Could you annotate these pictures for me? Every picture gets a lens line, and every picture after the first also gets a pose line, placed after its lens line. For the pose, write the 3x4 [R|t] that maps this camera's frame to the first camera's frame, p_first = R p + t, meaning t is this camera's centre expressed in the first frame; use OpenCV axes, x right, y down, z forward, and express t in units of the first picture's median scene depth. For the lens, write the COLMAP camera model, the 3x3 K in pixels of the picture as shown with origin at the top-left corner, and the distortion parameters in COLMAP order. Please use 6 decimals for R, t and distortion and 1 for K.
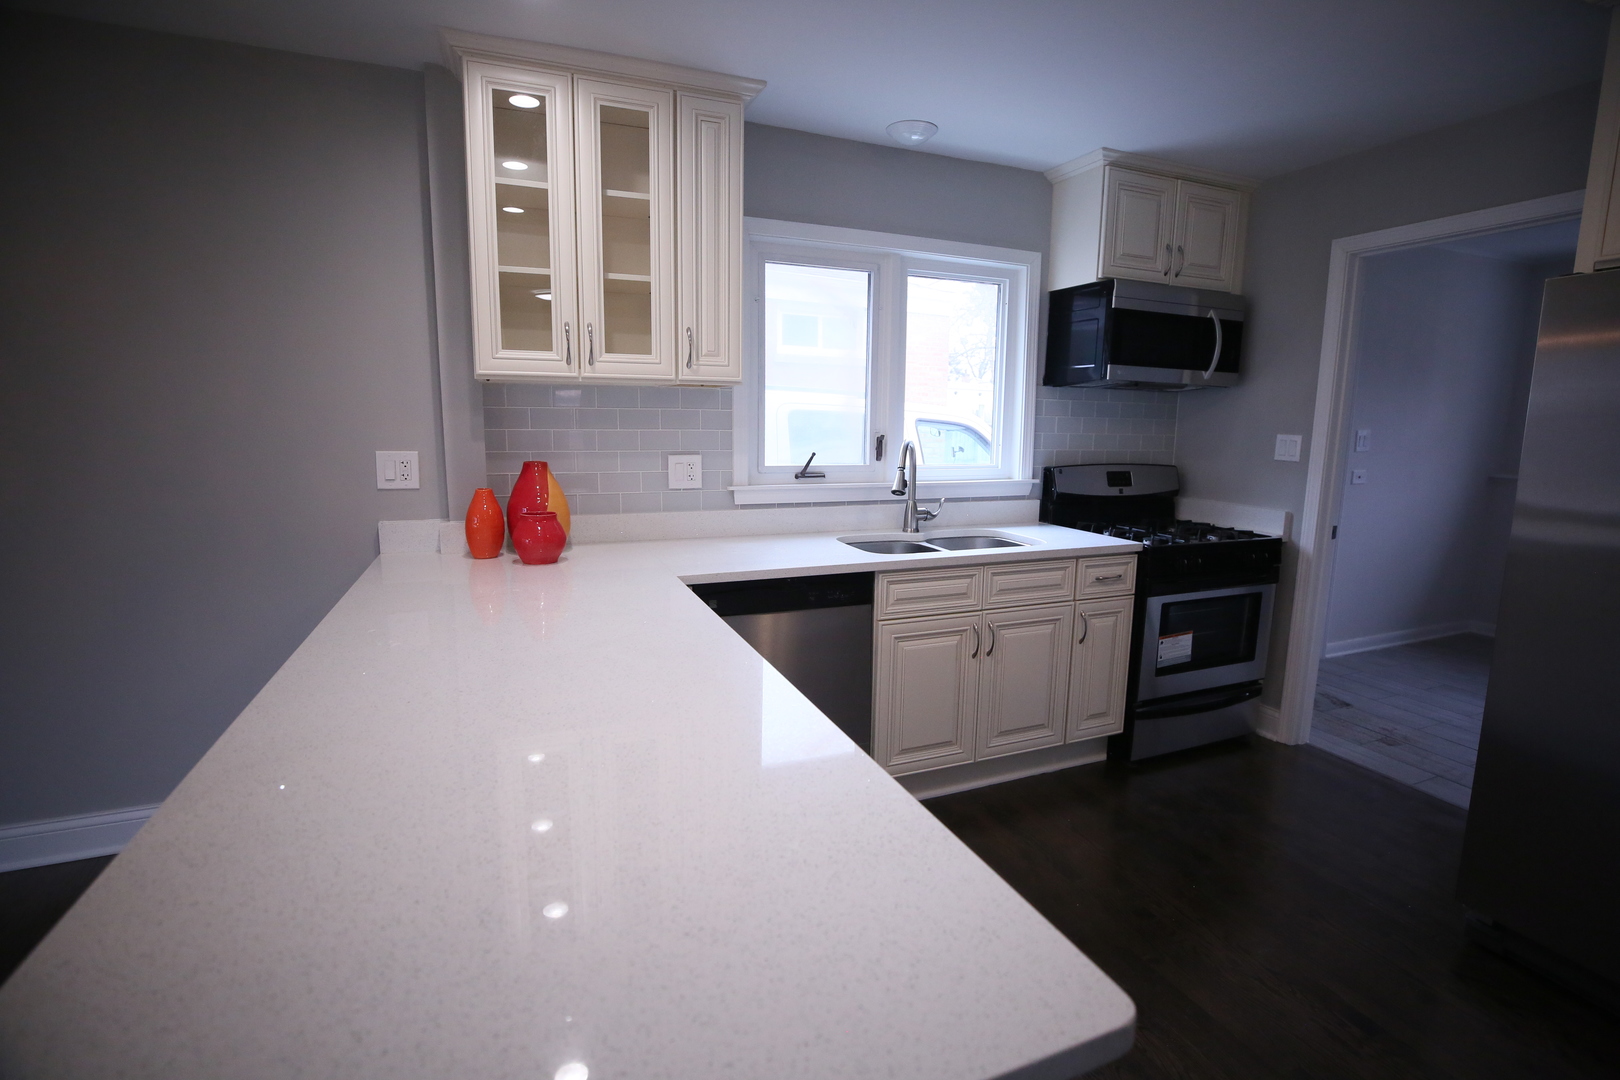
lens RADIAL K [[742.2, 0, 809.8], [0, 742.2, 534.7], [0, 0, 1]] dist [-0.045873, 0.014206]
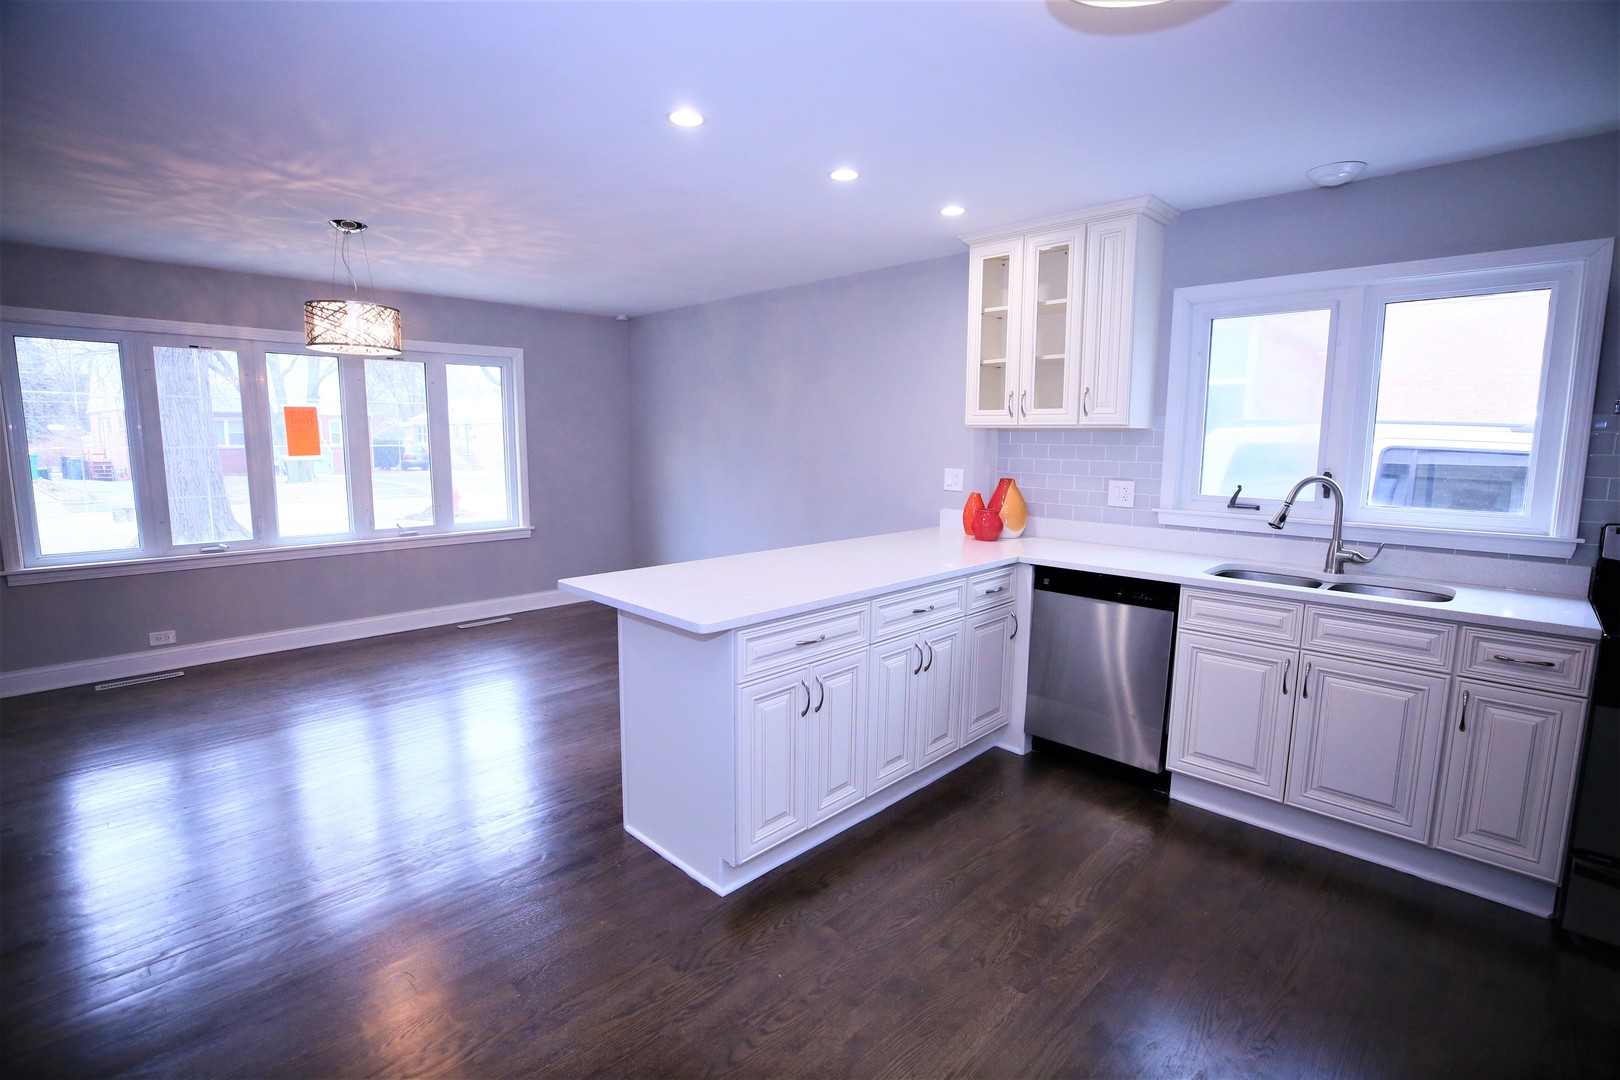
lens RADIAL K [[742.2, 0, 809.8], [0, 742.2, 534.7], [0, 0, 1]] dist [-0.045873, 0.014206]
pose [[0.396752, 0.107977, -0.911553, 0.771470], [-0.146906, 0.987726, 0.053059, -0.002936], [0.906094, 0.112861, 0.407745, -0.004649]]
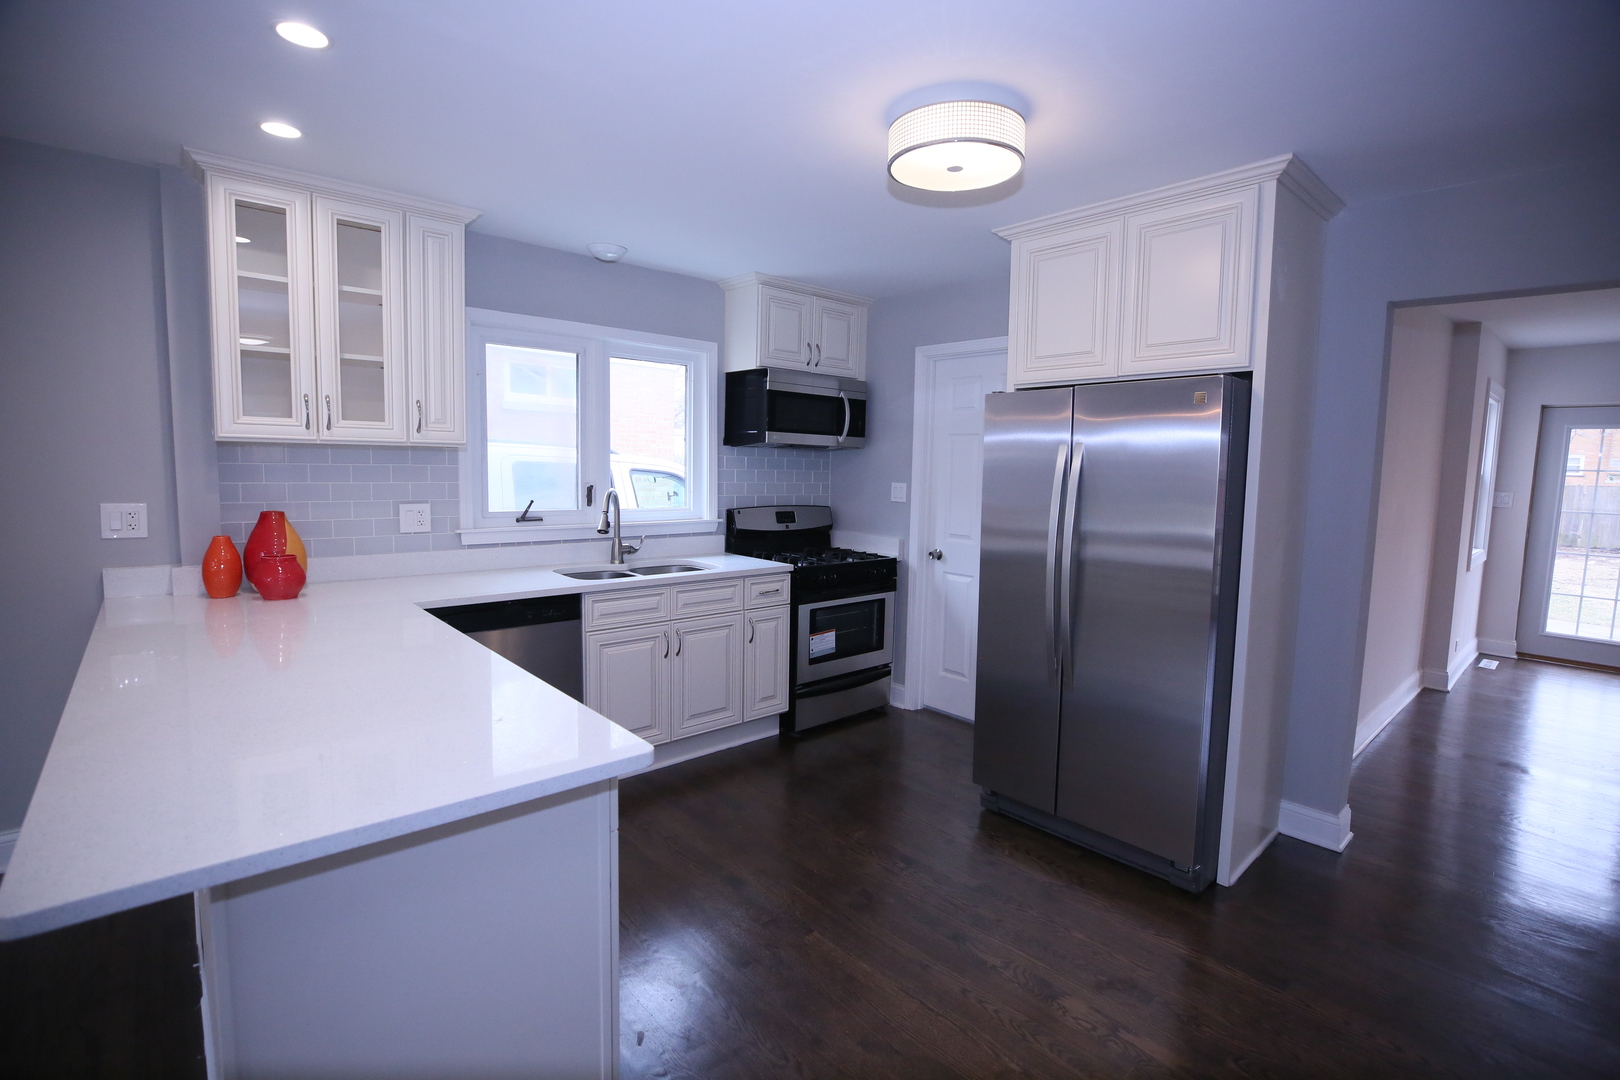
lens RADIAL K [[742.2, 0, 809.8], [0, 742.2, 534.7], [0, 0, 1]] dist [-0.045873, 0.014206]
pose [[0.942198, -0.024552, 0.334154, 0.029969], [0.042983, 0.997928, -0.047874, 0.022717], [-0.332287, 0.059470, 0.941302, -0.285192]]
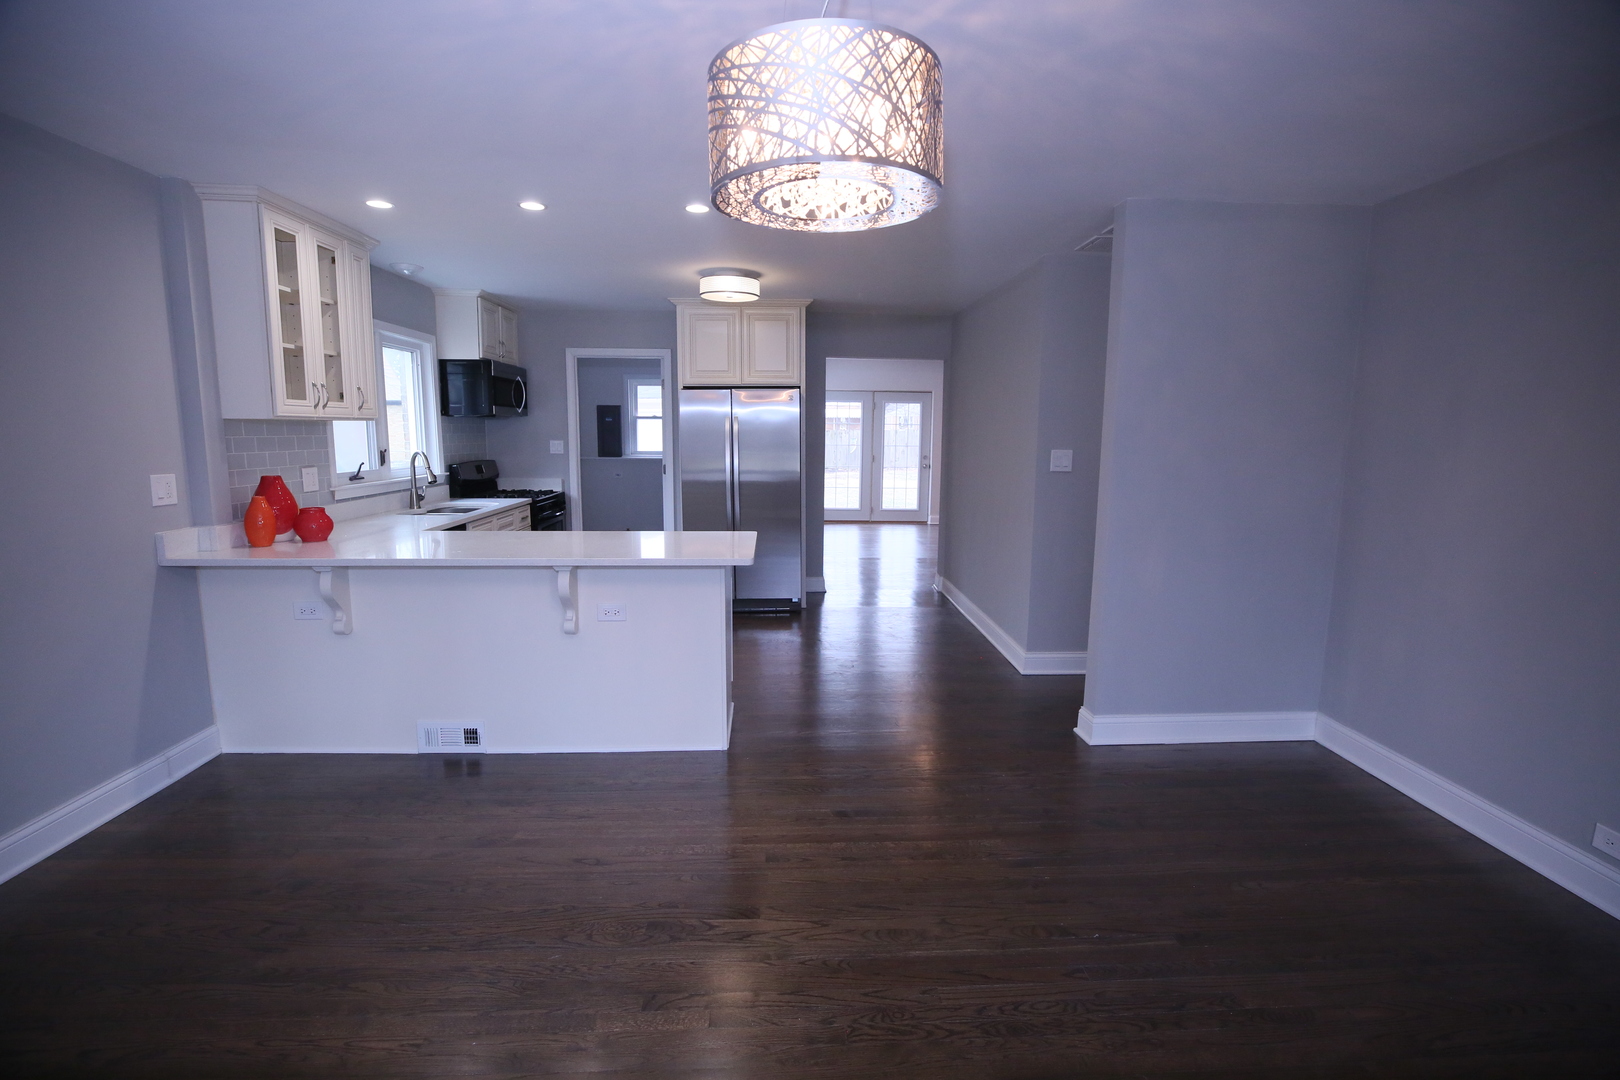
lens RADIAL K [[742.2, 0, 809.8], [0, 742.2, 534.7], [0, 0, 1]] dist [-0.045873, 0.014206]
pose [[0.332581, -0.142502, 0.932246, -1.138662], [0.145399, 0.984447, 0.098610, 0.020484], [-0.931799, 0.102752, 0.348128, -0.360627]]
